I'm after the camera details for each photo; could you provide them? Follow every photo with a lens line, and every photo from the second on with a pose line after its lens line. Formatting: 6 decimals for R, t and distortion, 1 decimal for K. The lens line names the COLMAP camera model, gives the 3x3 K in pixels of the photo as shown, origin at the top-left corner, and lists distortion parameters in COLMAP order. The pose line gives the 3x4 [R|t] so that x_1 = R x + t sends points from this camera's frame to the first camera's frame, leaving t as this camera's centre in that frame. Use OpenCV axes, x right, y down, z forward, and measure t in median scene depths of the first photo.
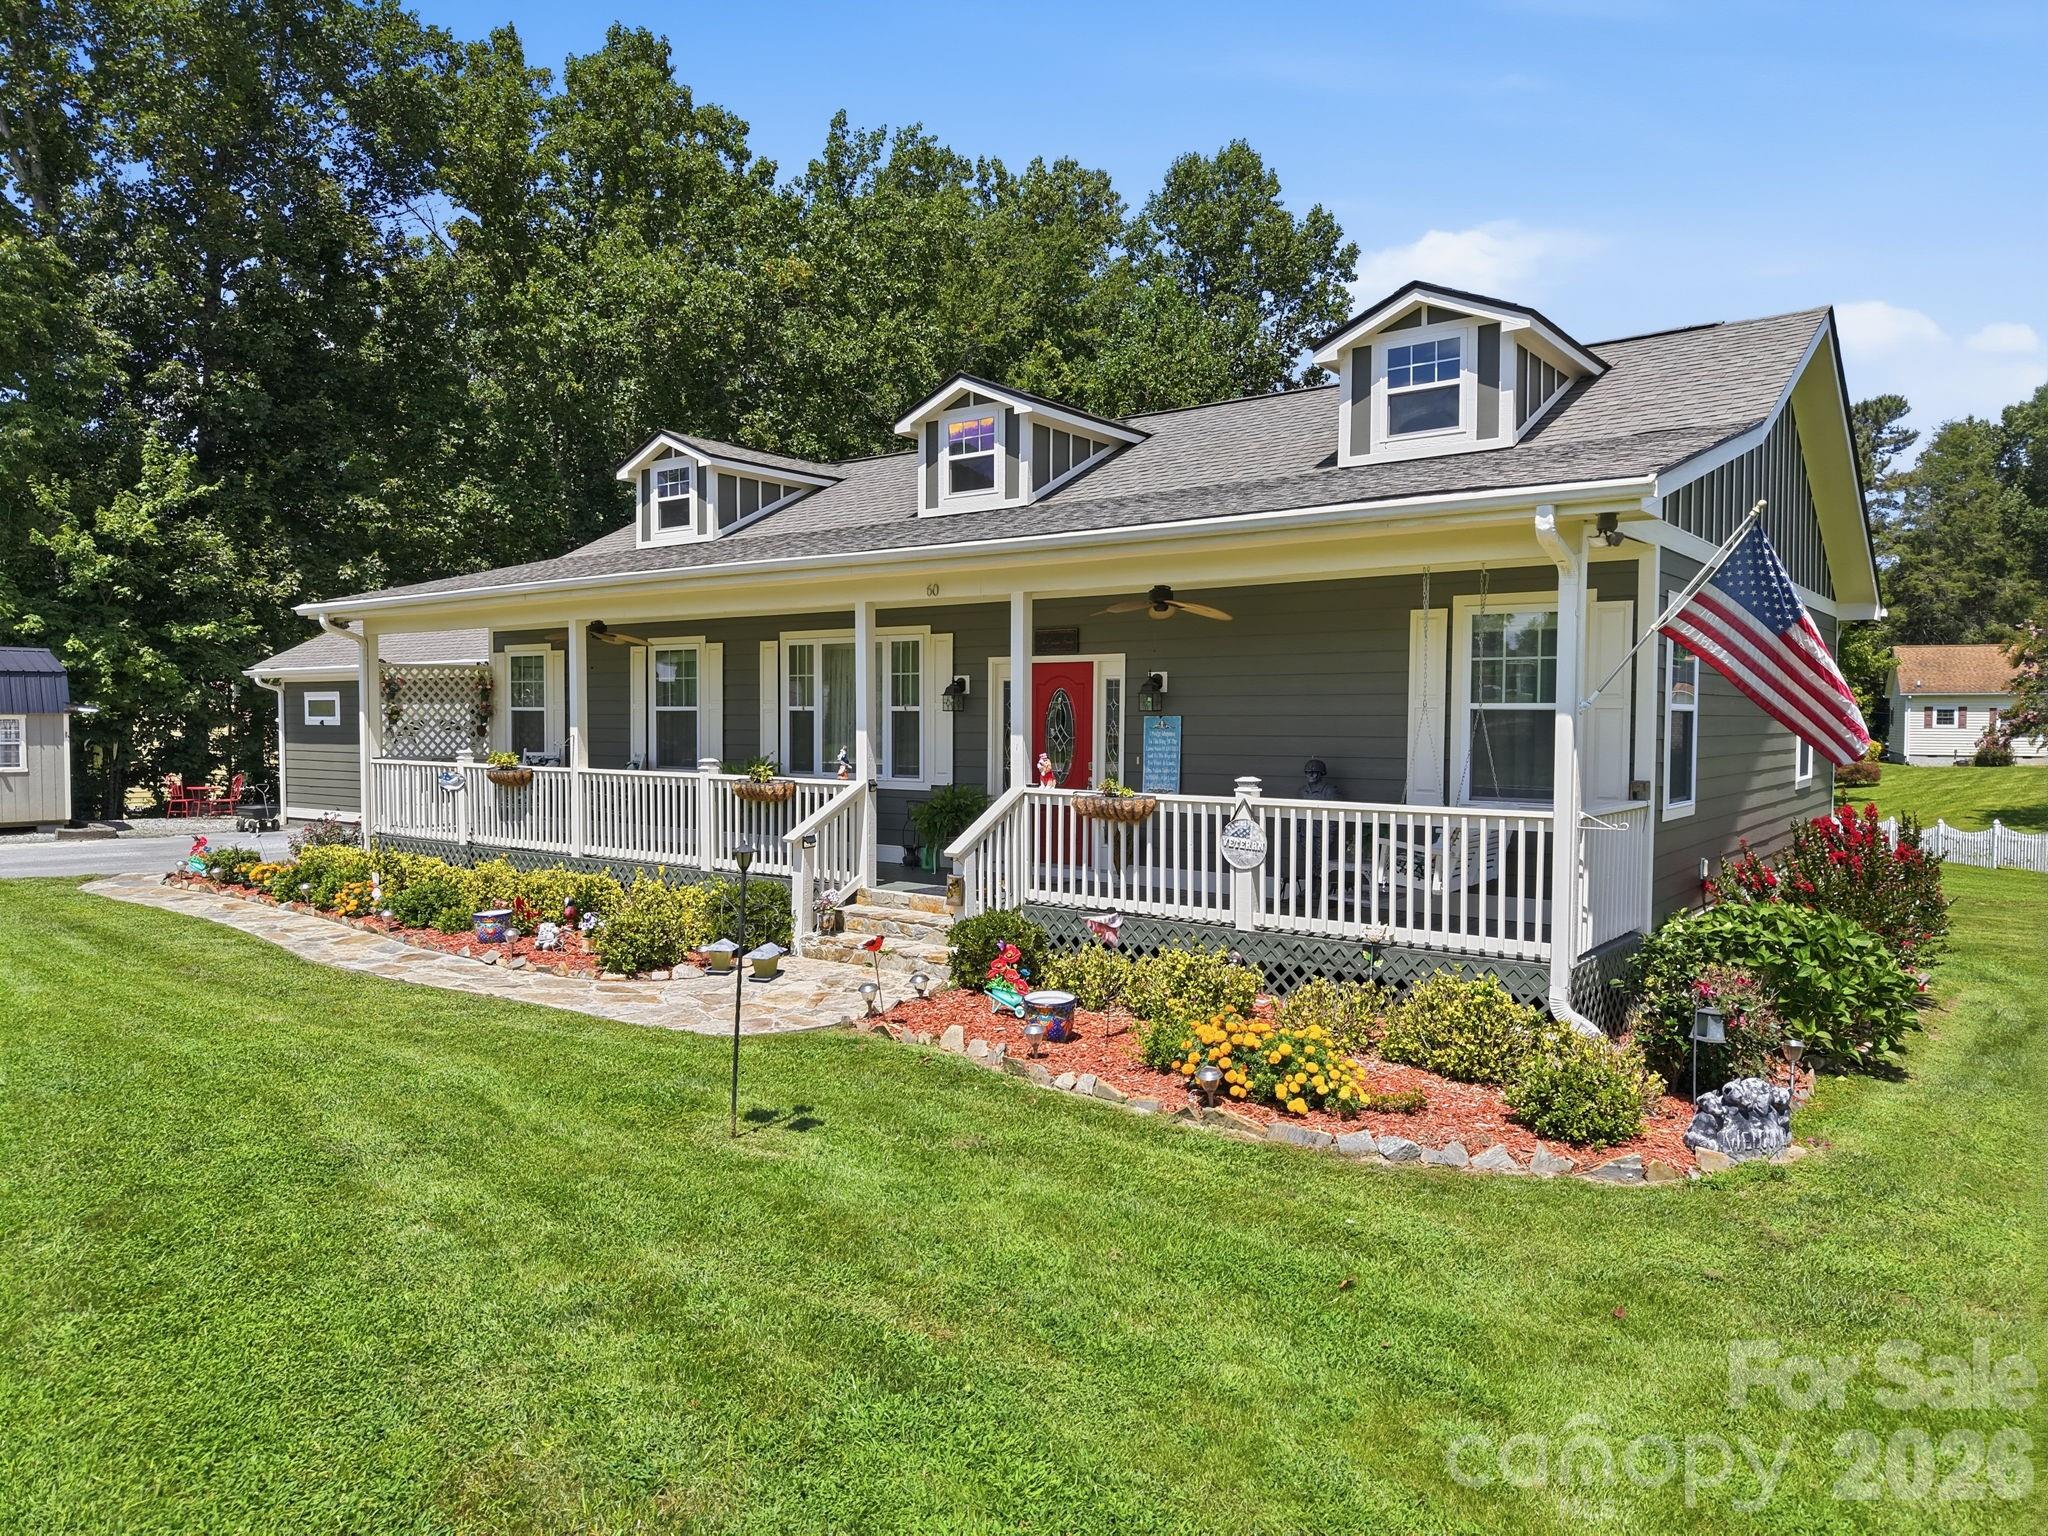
lens RADIAL K [[1389.8, 0, 1026.2], [0, 1389.8, 771.9], [0, 0, 1]] dist [-0.000014, -0.005299]
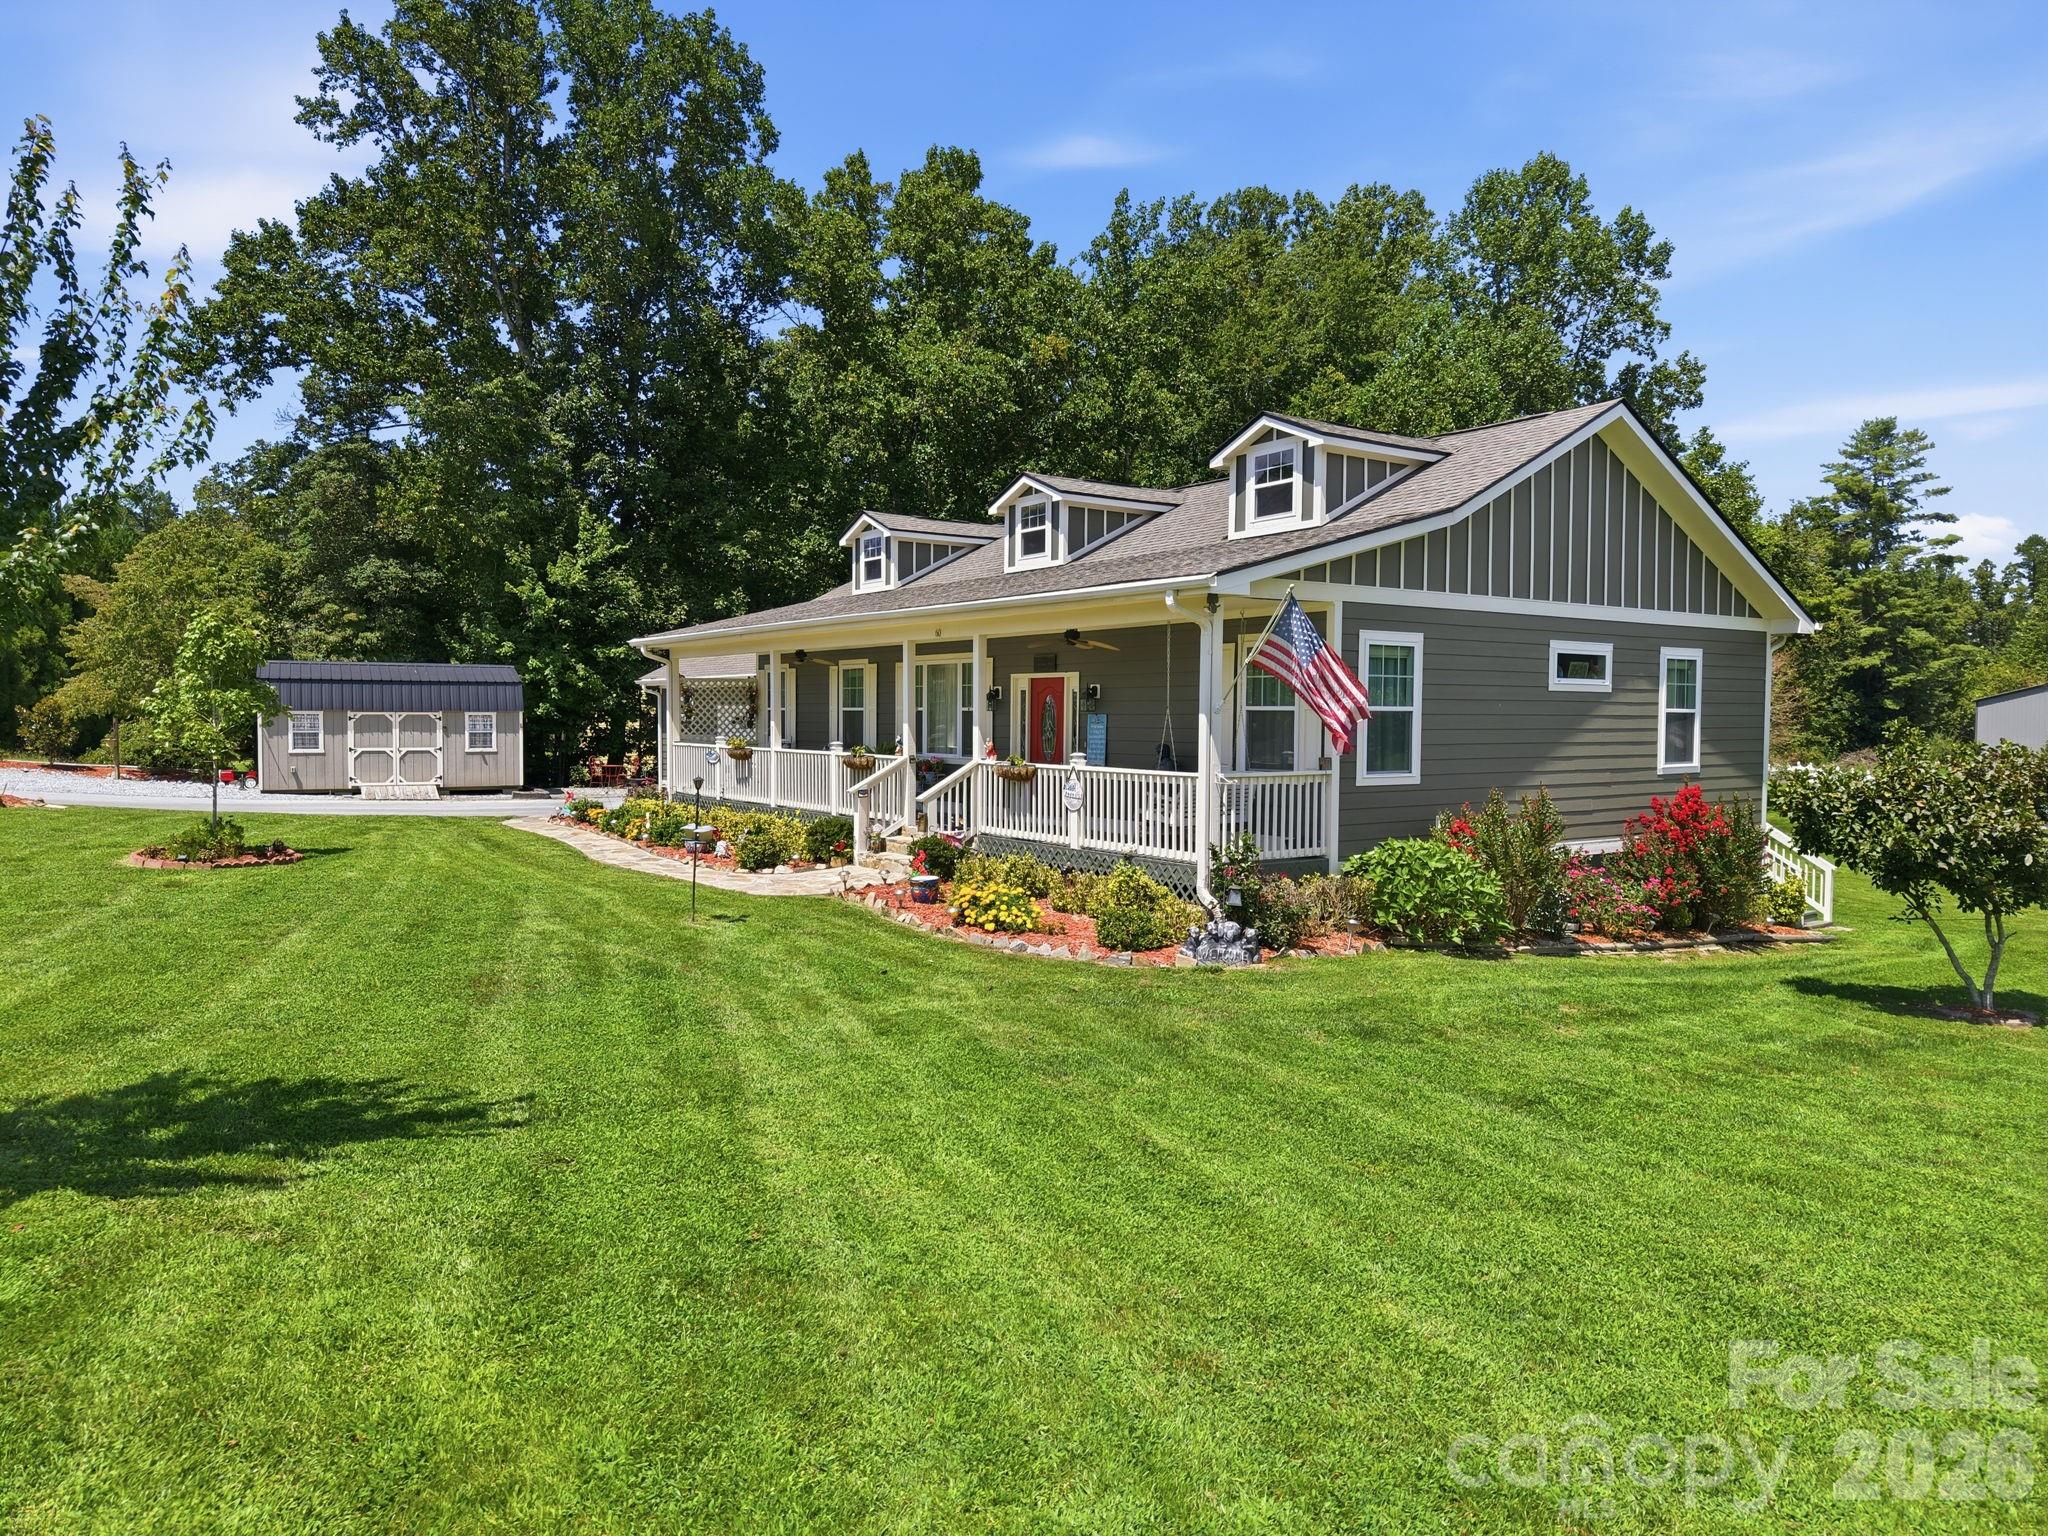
lens RADIAL K [[1389.8, 0, 1026.2], [0, 1389.8, 771.9], [0, 0, 1]] dist [-0.000014, -0.005299]
pose [[0.955391, 0.012676, -0.295073, 0.238663], [-0.012020, 0.999920, 0.004038, 0.008399], [0.295100, -0.000311, 0.955466, -0.225723]]
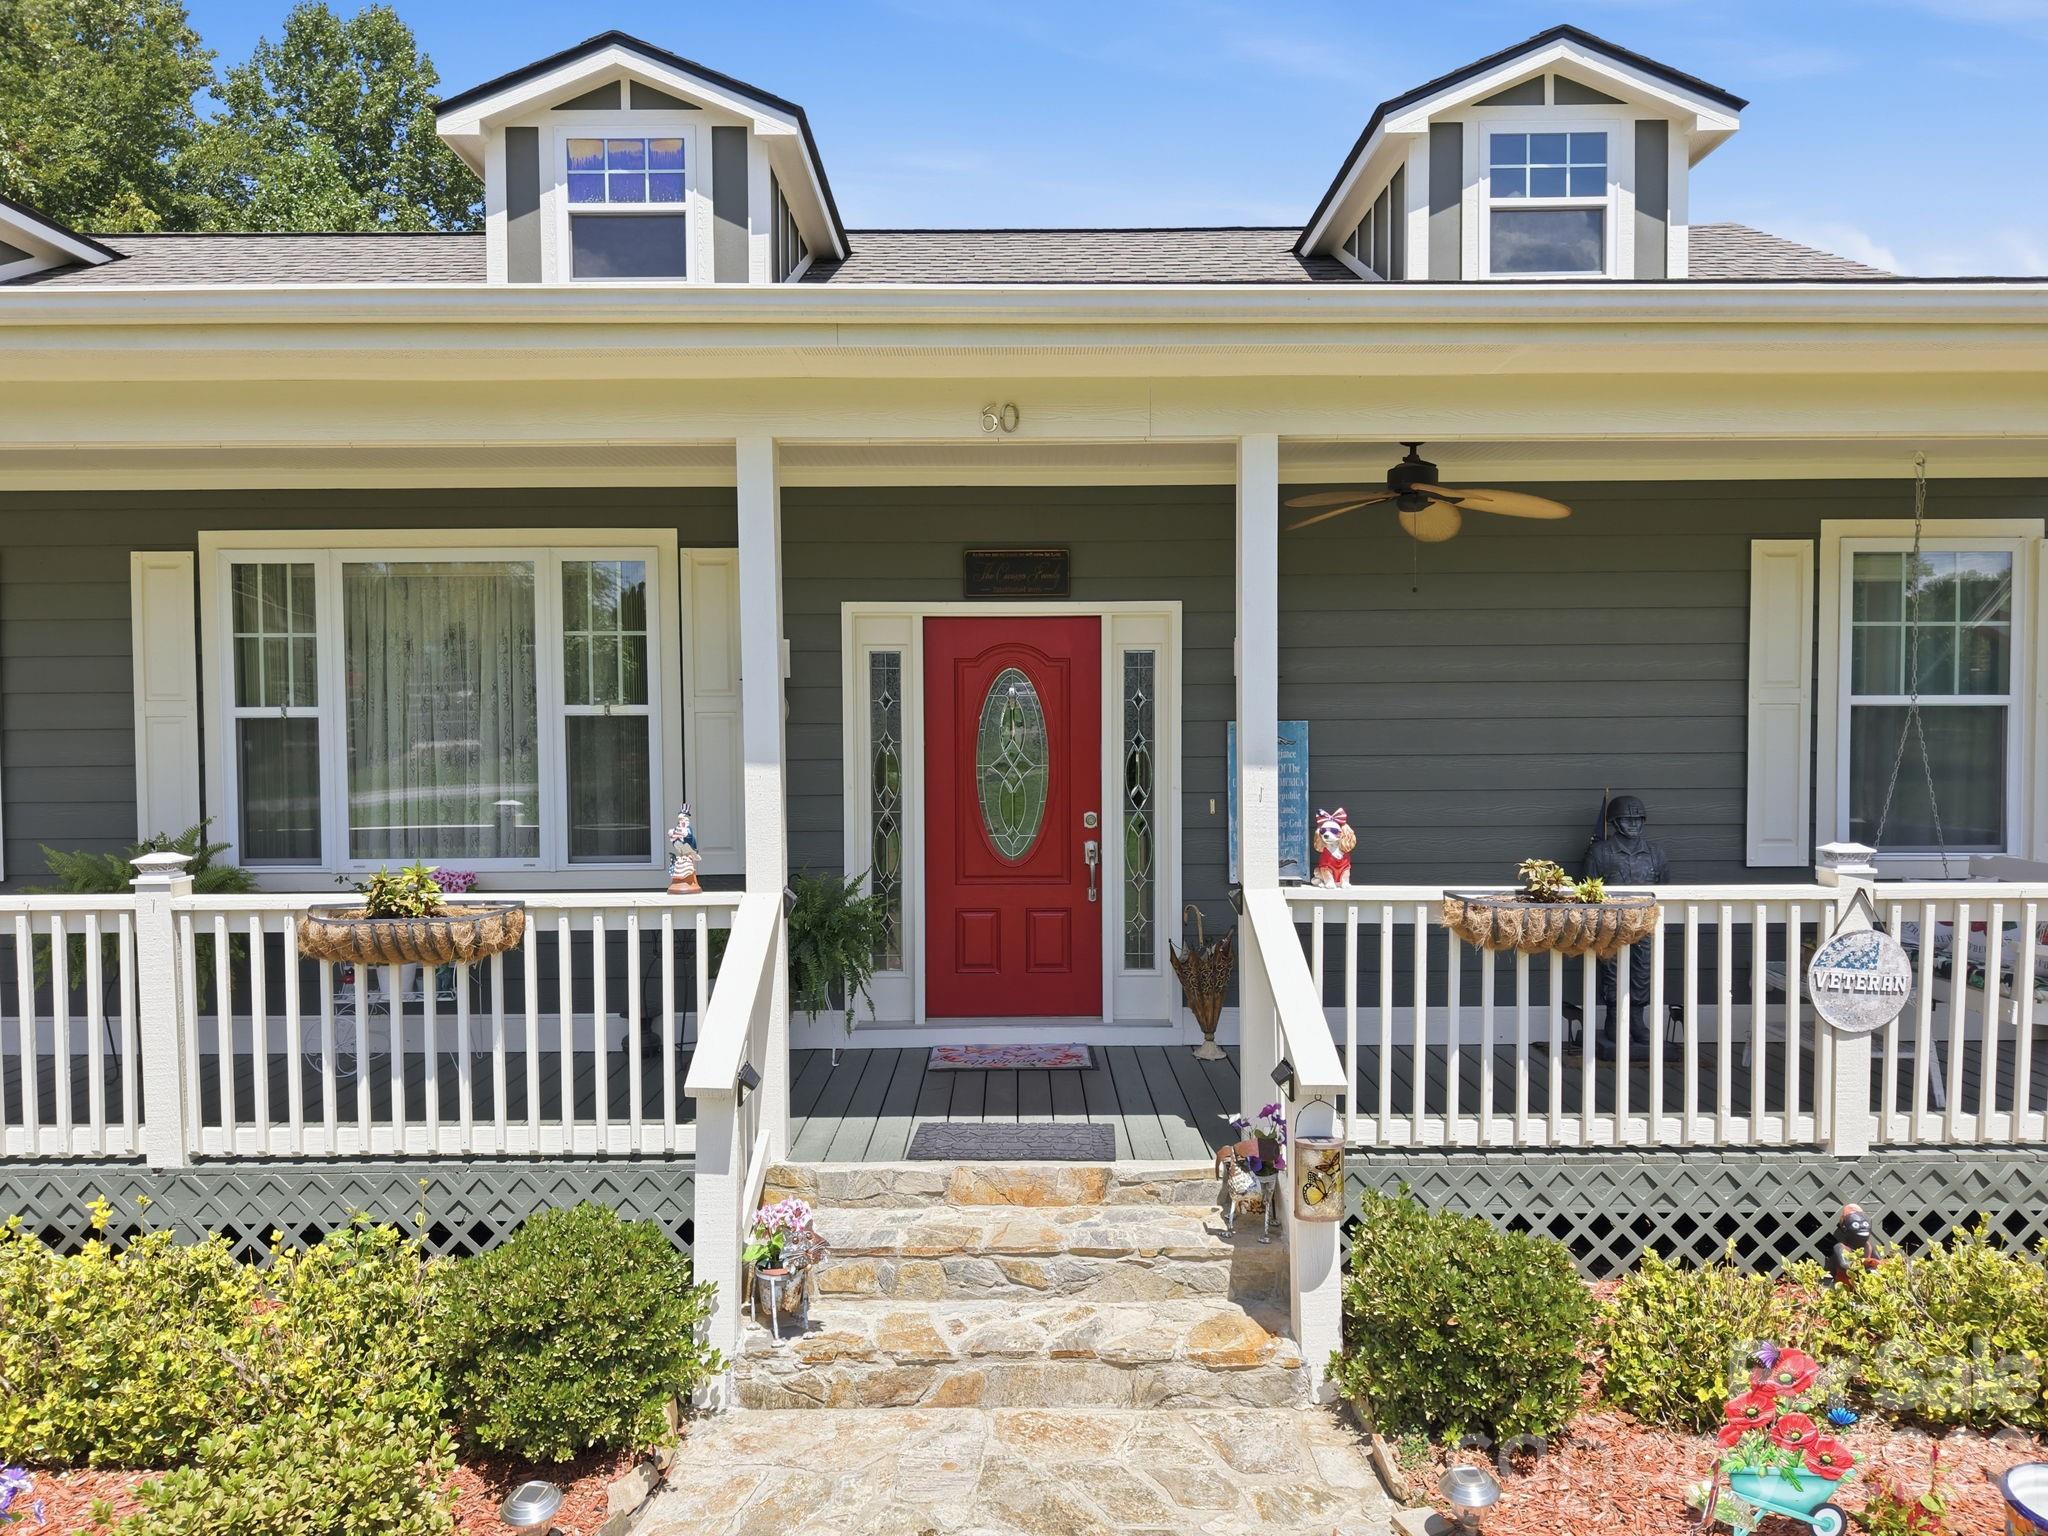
lens RADIAL K [[1420.8, 0, 1036.2], [0, 1420.8, 745.7], [0, 0, 1]] dist [0.001231, -0.004647]
pose [[0.787696, -0.017728, 0.615809, -0.154725], [0.031925, 0.999417, -0.012064, -0.013937], [-0.615237, 0.029162, 0.787803, 0.324291]]
